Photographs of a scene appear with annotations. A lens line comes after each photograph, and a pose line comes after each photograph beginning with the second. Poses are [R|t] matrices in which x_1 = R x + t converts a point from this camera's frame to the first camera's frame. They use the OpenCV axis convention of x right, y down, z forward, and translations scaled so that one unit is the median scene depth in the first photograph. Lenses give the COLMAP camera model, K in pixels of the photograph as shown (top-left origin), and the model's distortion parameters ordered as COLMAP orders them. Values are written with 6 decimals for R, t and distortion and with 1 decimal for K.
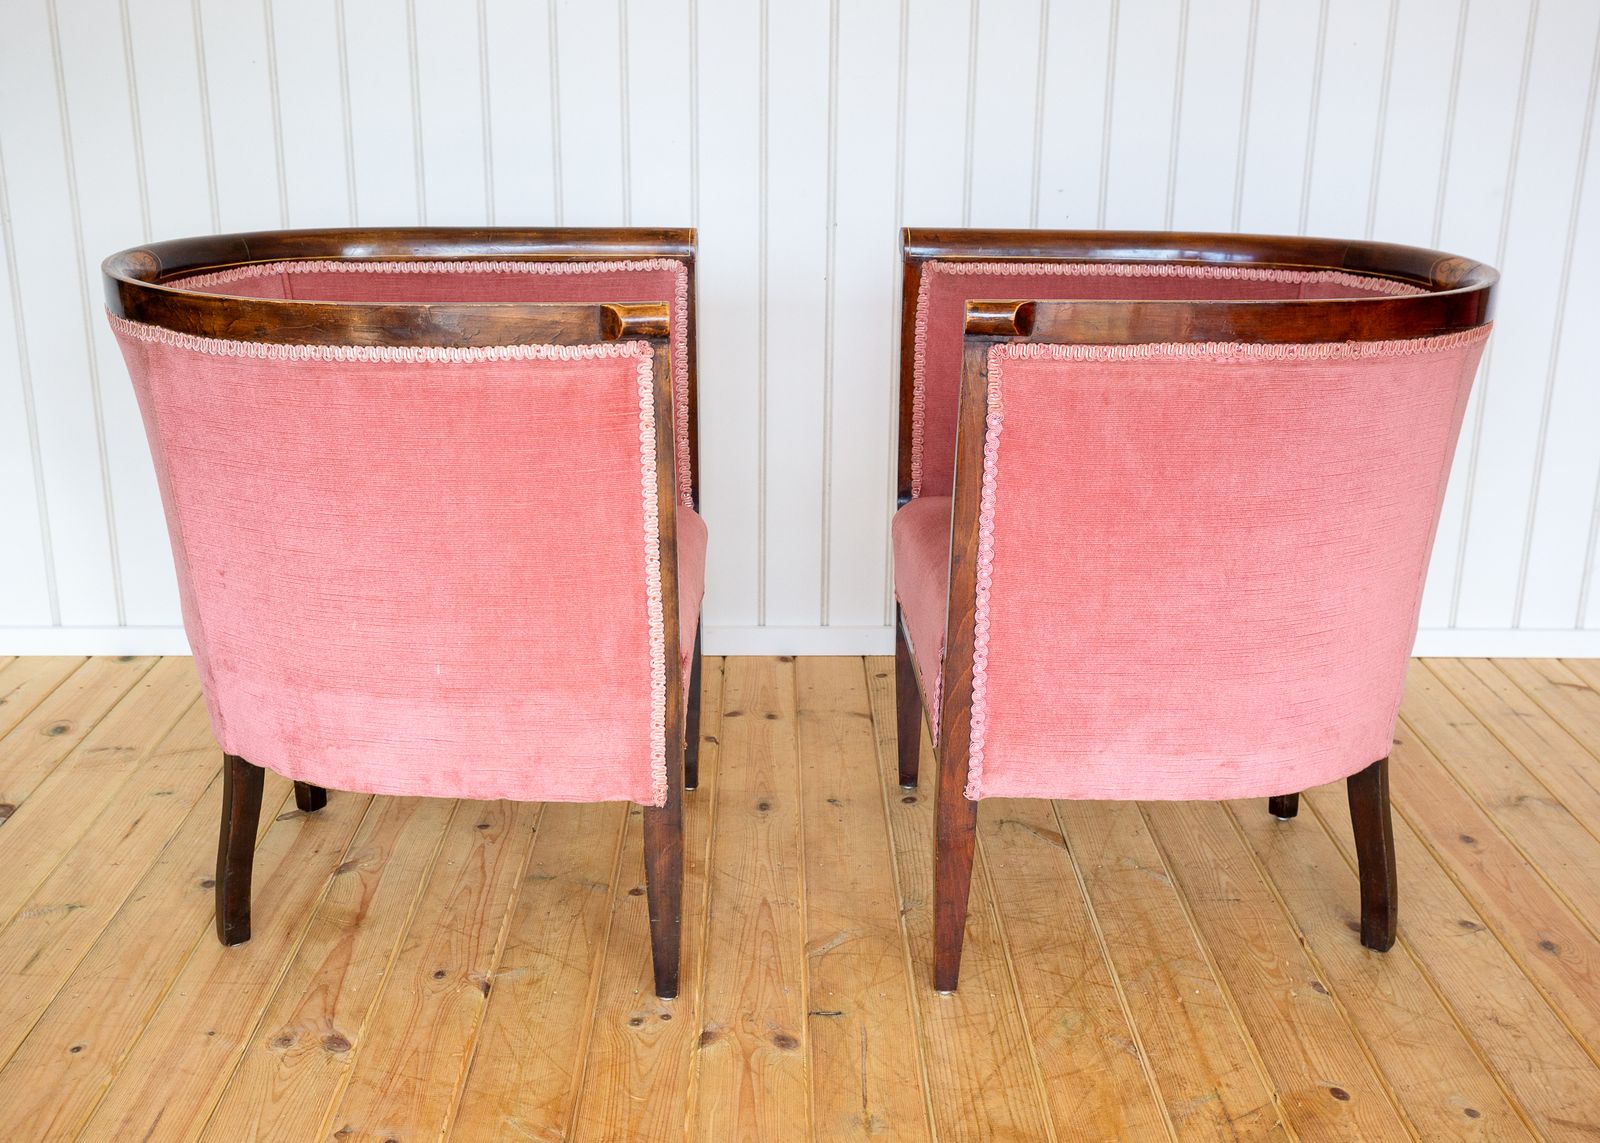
lens RADIAL K [[1799.7, 0, 806.3], [0, 1799.7, 611.7], [0, 0, 1]] dist [0.039566, 0.000000]
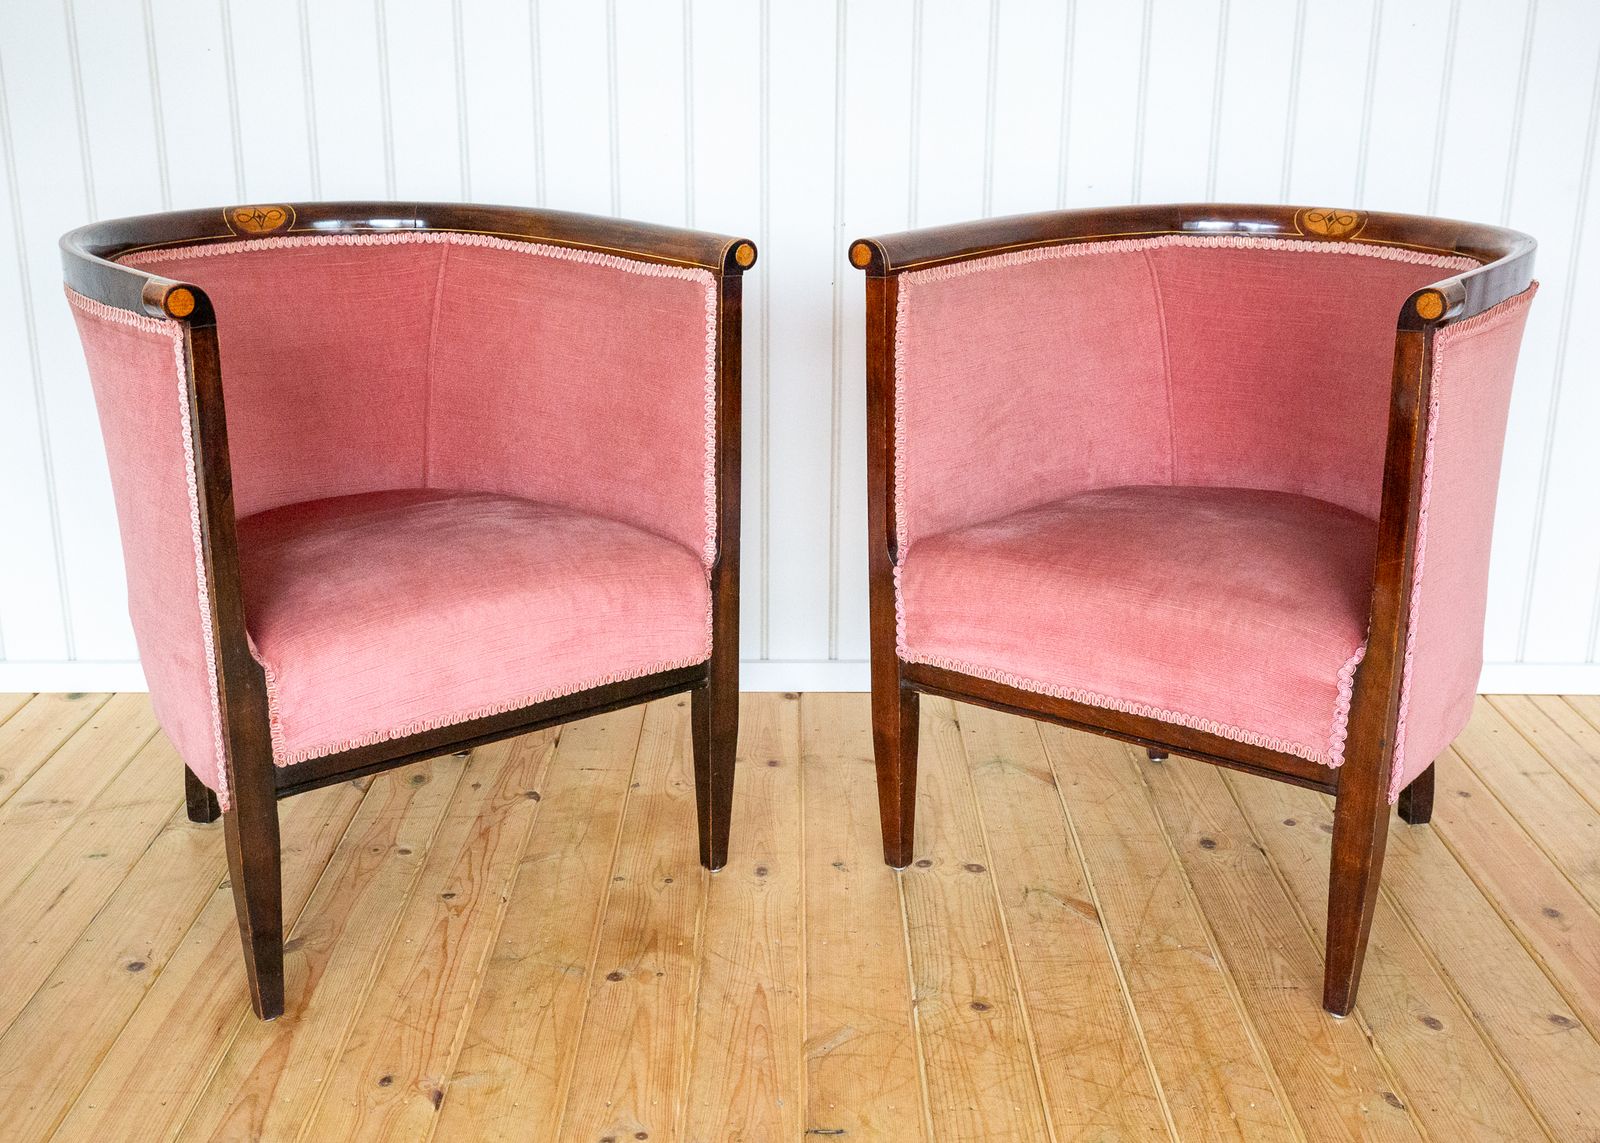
lens RADIAL K [[1799.7, 0, 805.0], [0, 1799.7, 587.9], [0, 0, 1]] dist [0.039566, 0.000000]
pose [[0.999912, 0.000134, -0.013263, 0.011715], [-0.000257, 0.999957, -0.009235, -0.029544], [0.013261, 0.009238, 0.999869, 0.117589]]
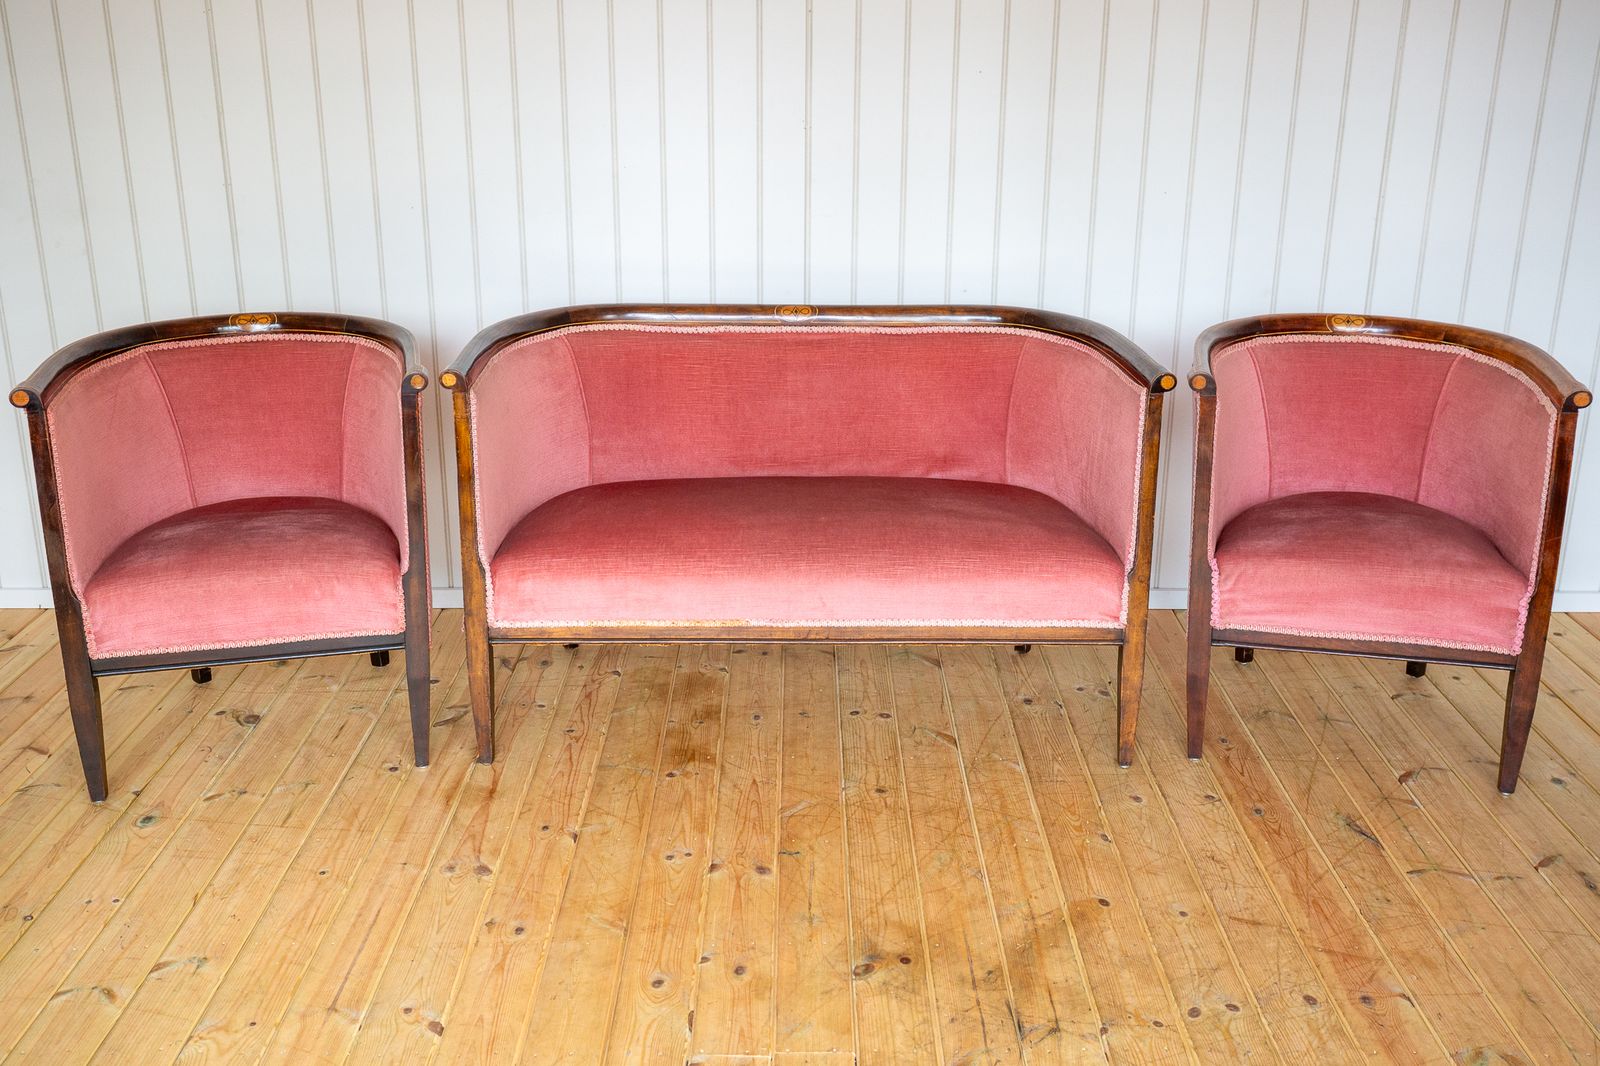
lens RADIAL K [[1542.7, 0, 810.3], [0, 1542.7, 542.4], [0, 0, 1]] dist [0.040120, 0.000000]
pose [[0.999937, 0.000728, -0.011227, 0.041452], [-0.000600, 0.999935, 0.011378, -0.061258], [0.011234, -0.011371, 0.999872, -0.331009]]
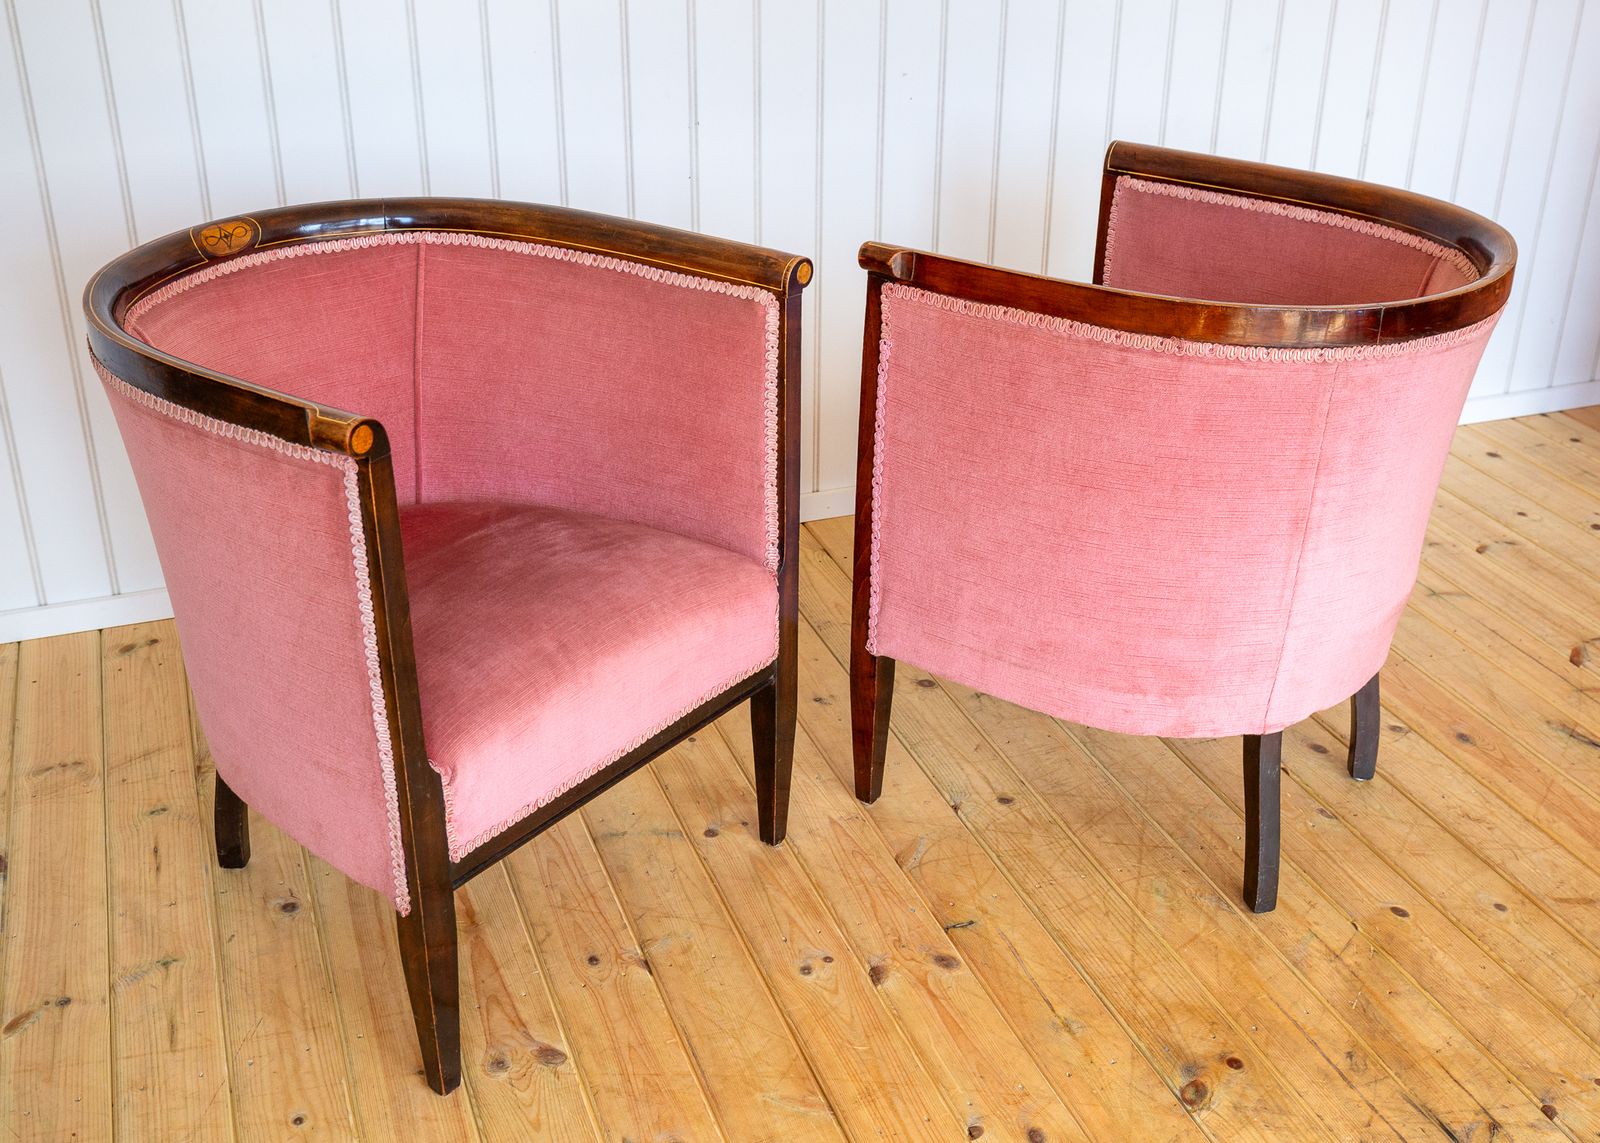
lens RADIAL K [[1799.7, 0, 808.0], [0, 1799.7, 561.4], [0, 0, 1]] dist [0.039566, 0.000000]
pose [[0.946118, -0.147100, 0.288482, -0.339828], [0.106795, 0.982768, 0.150873, -0.161771], [-0.305705, -0.111935, 0.945524, 0.008147]]
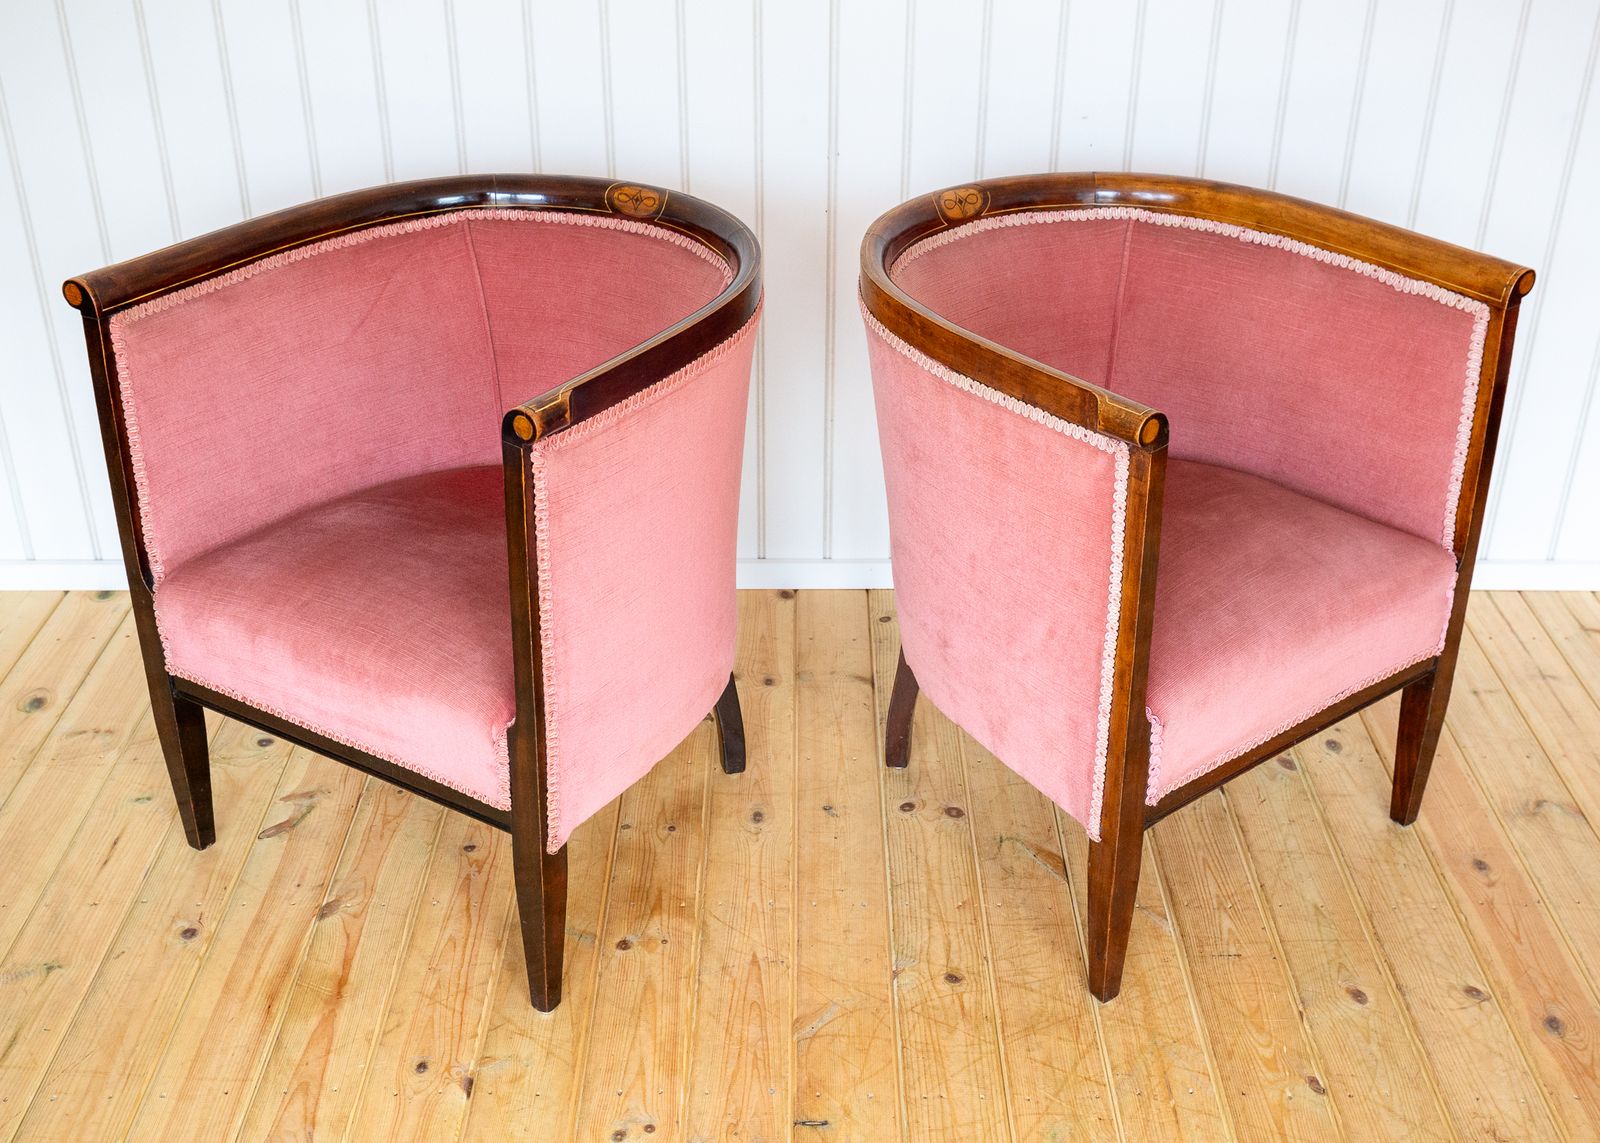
lens RADIAL K [[1799.7, 0, 813.8], [0, 1799.7, 572.9], [0, 0, 1]] dist [0.039566, 0.000000]
pose [[0.999922, 0.003456, -0.012028, 0.021329], [-0.001128, 0.982092, 0.188401, -0.242086], [0.012464, -0.188373, 0.982019, 0.080648]]
